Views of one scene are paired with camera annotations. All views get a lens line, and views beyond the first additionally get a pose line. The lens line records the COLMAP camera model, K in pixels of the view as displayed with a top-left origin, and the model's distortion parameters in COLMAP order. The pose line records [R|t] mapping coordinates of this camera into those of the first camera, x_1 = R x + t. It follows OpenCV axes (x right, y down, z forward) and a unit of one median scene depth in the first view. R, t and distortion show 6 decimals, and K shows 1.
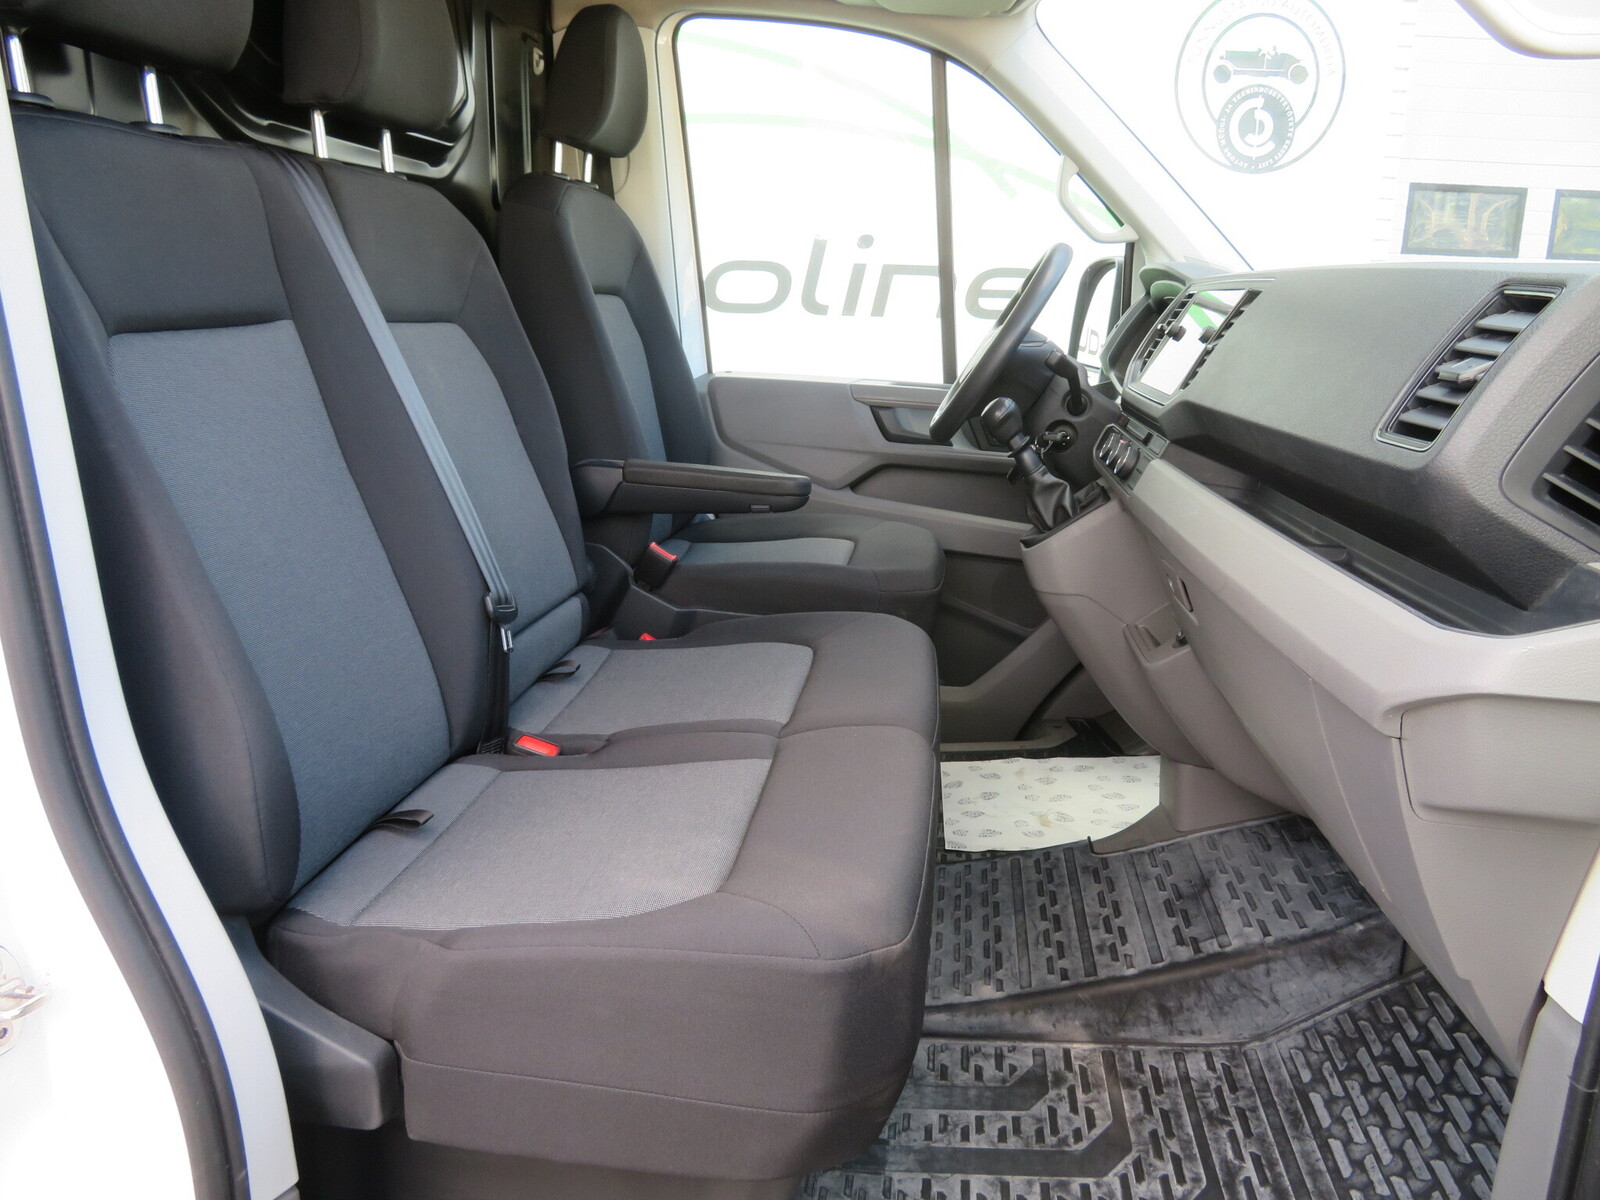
lens RADIAL K [[1132.5, 0, 800.0], [0, 1132.5, 600.0], [0, 0, 1]] dist [-0.009308, 0.001514]
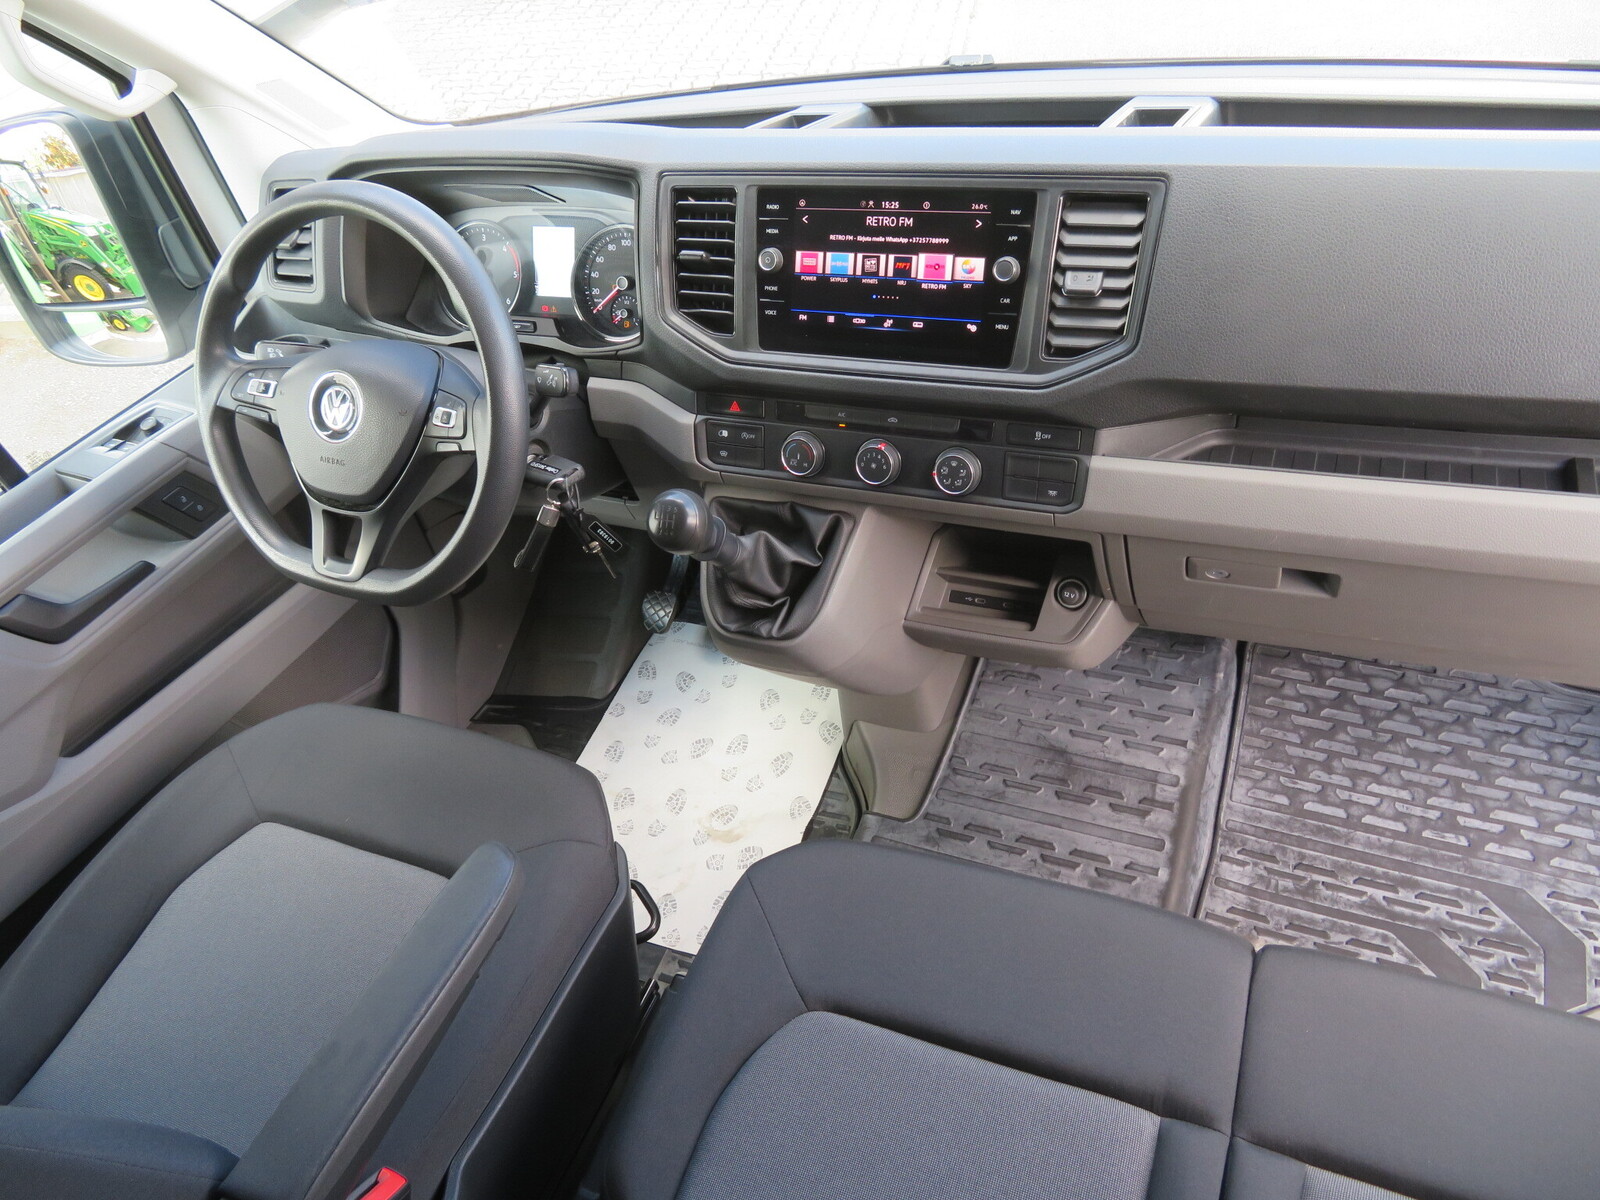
lens RADIAL K [[1132.5, 0, 800.0], [0, 1132.5, 600.0], [0, 0, 1]] dist [-0.009308, 0.001514]
pose [[0.262062, -0.701208, 0.663046, -0.303693], [0.409869, 0.702885, 0.581344, -0.597058], [-0.873688, 0.119414, 0.471603, 0.869554]]
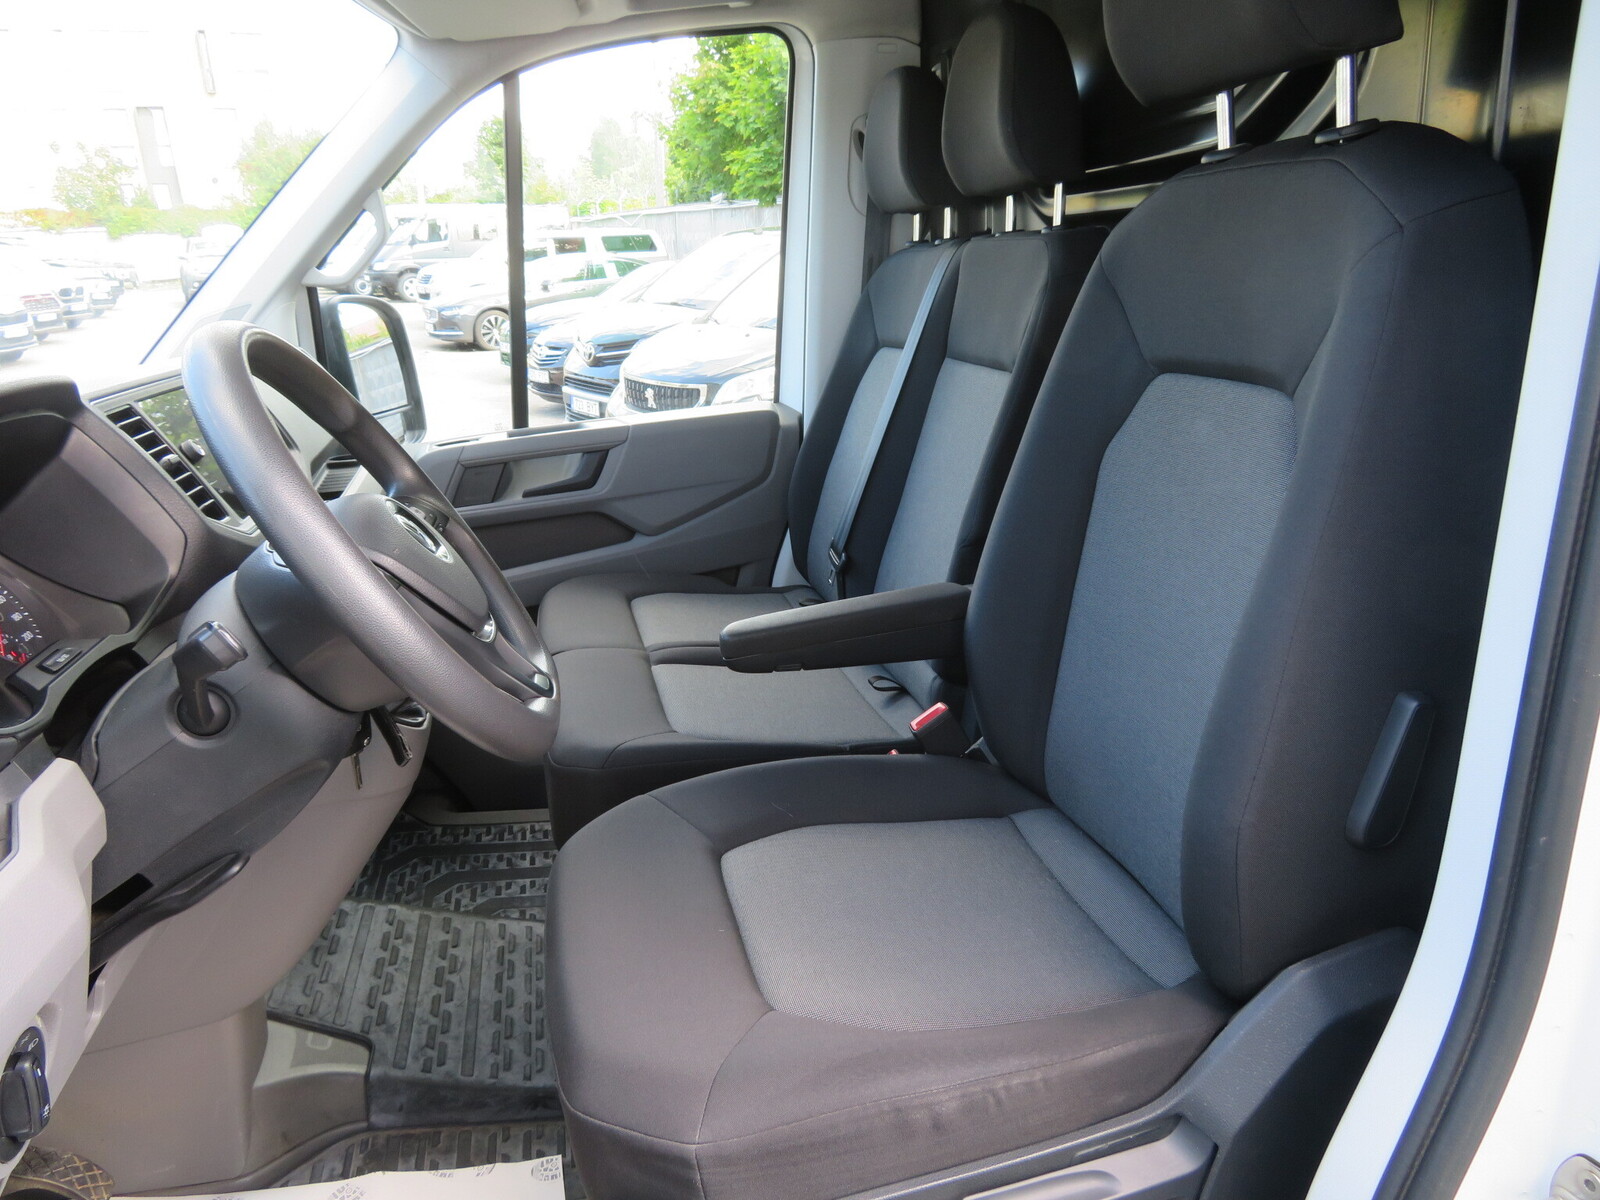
lens RADIAL K [[1132.5, 0, 800.0], [0, 1132.5, 600.0], [0, 0, 1]] dist [-0.009308, 0.001514]
pose [[-0.933313, 0.126326, -0.336107, 0.277856], [-0.055569, 0.873972, 0.482788, -0.654751], [0.354737, 0.469270, -0.808670, 2.220066]]
